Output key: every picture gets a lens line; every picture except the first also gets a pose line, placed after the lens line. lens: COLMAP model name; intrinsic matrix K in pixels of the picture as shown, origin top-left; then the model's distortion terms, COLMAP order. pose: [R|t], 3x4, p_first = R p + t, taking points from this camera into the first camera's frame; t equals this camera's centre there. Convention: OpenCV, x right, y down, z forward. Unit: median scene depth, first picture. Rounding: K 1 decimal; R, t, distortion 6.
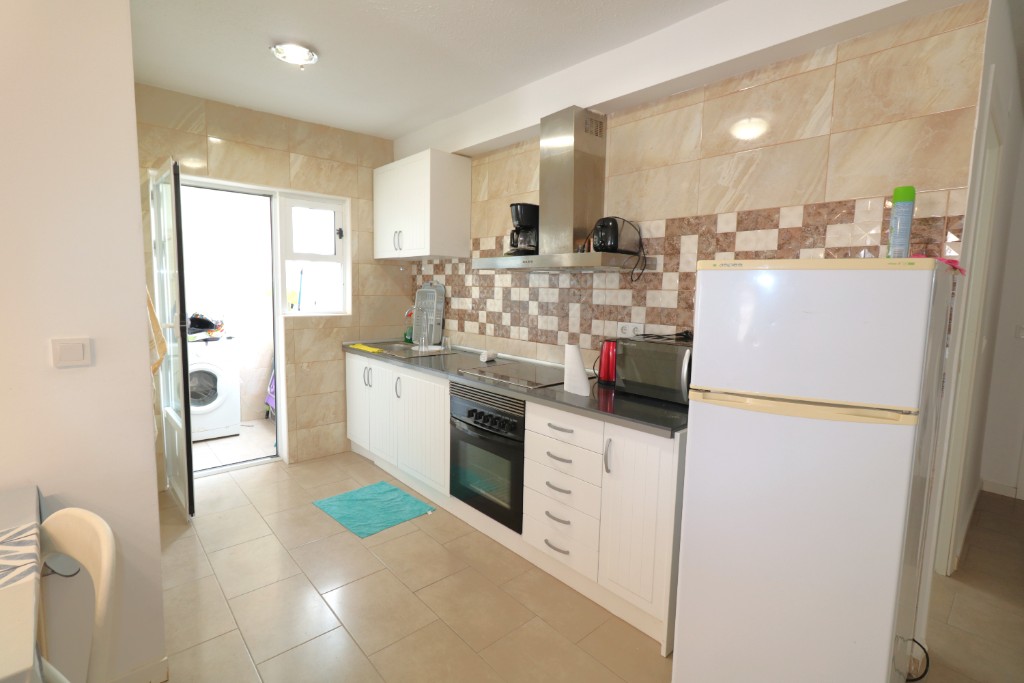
lens RADIAL K [[473.1, 0, 506.4], [0, 473.1, 341.6], [0, 0, 1]] dist [0.004526, -0.000460]
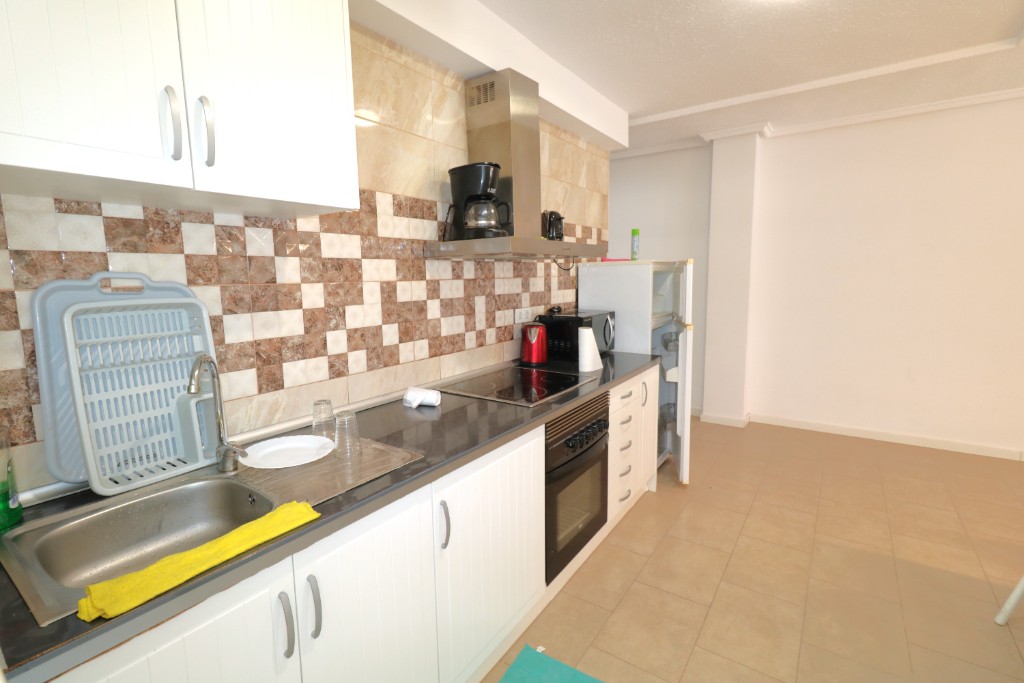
lens RADIAL K [[473.1, 0, 510.9], [0, 473.1, 339.1], [0, 0, 1]] dist [0.004526, -0.000460]
pose [[-0.229823, -0.148261, 0.961873, -0.640301], [0.120543, 0.976382, 0.179299, -0.137427], [-0.965738, 0.157154, -0.206523, 1.026797]]
